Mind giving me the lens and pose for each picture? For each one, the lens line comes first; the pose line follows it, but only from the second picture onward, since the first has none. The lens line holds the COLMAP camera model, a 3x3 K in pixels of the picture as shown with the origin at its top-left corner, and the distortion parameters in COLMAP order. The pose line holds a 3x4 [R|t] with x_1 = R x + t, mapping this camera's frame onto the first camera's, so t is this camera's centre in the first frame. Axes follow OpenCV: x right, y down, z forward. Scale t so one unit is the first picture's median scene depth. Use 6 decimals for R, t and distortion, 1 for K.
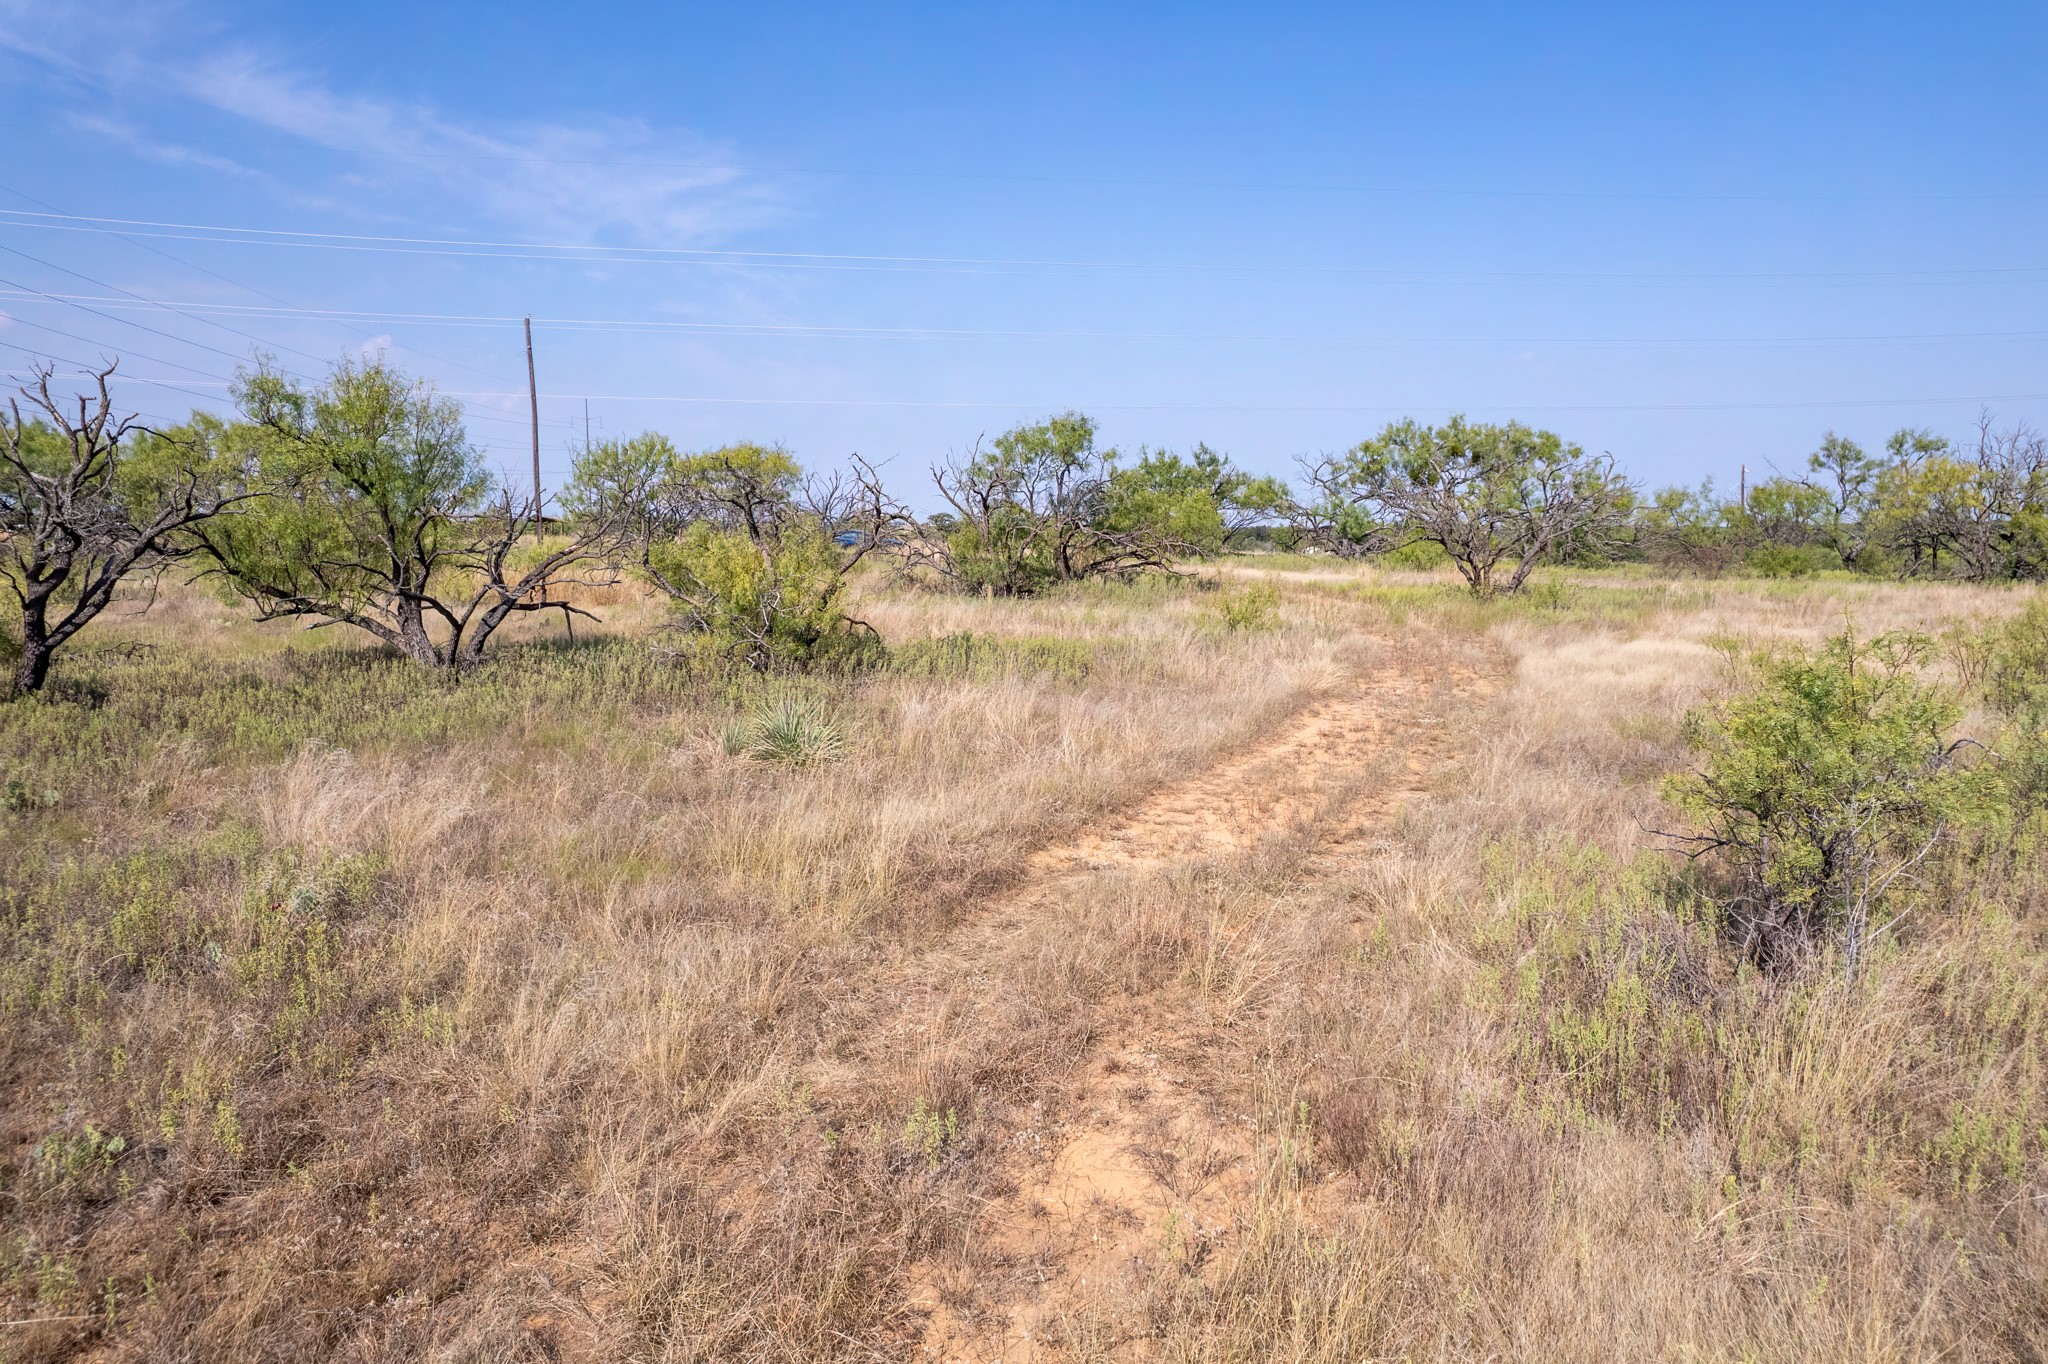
lens RADIAL K [[1357.5, 0, 1024.0], [0, 1357.5, 682.0], [0, 0, 1]] dist [-0.066551, 0.097813]
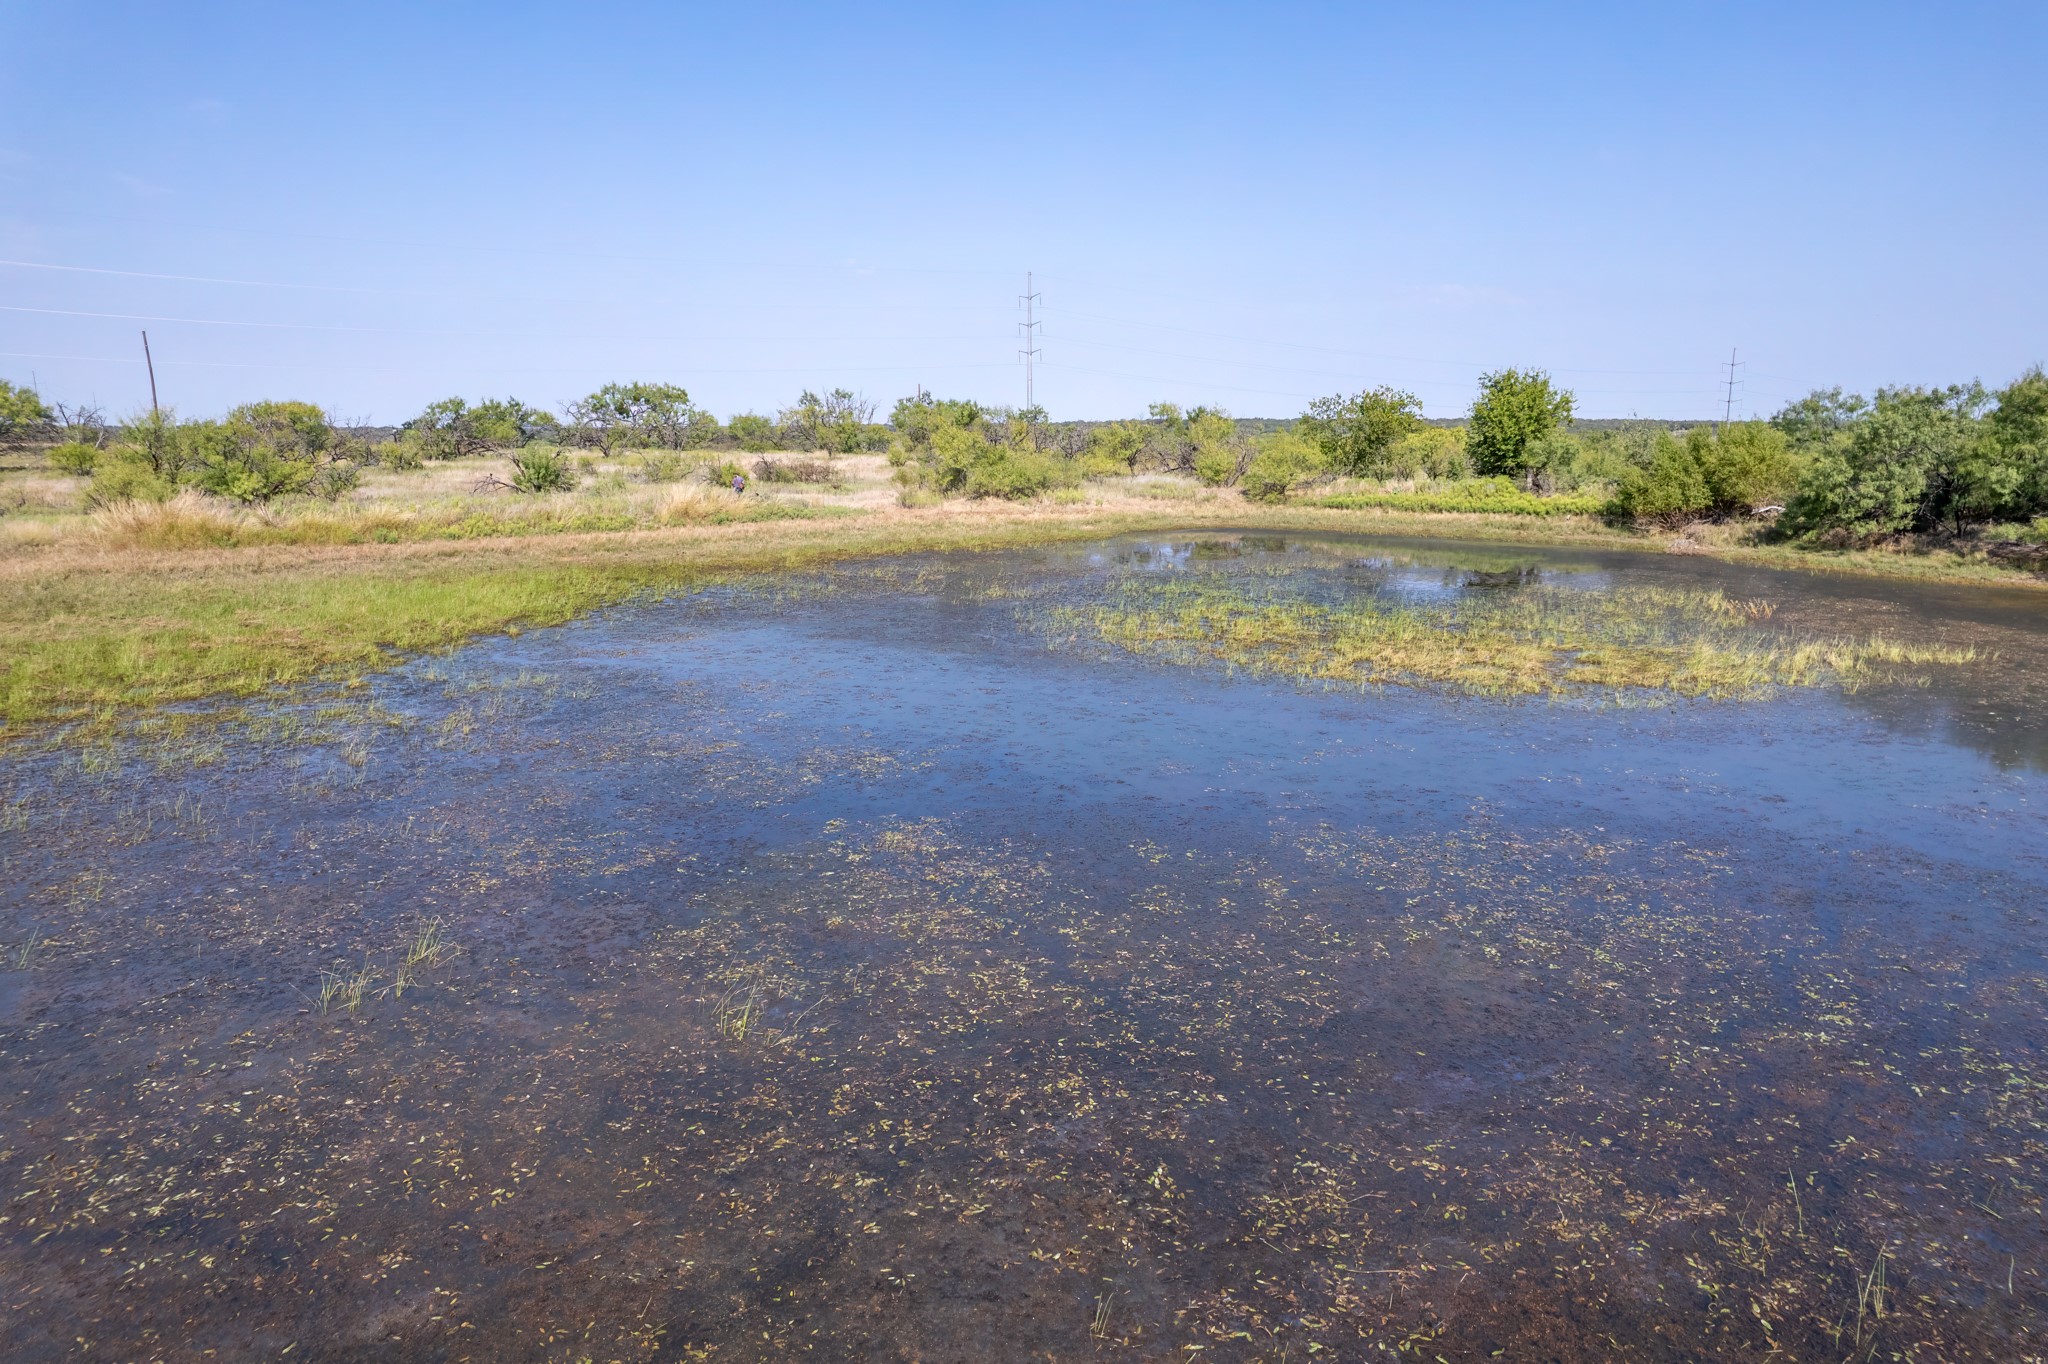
lens RADIAL K [[1357.5, 0, 1024.0], [0, 1357.5, 682.0], [0, 0, 1]] dist [-0.066551, 0.097813]
pose [[0.891656, -0.085510, 0.444564, -0.127787], [0.051836, 0.994825, 0.087384, 0.127704], [-0.449735, -0.054872, 0.891475, -1.262441]]
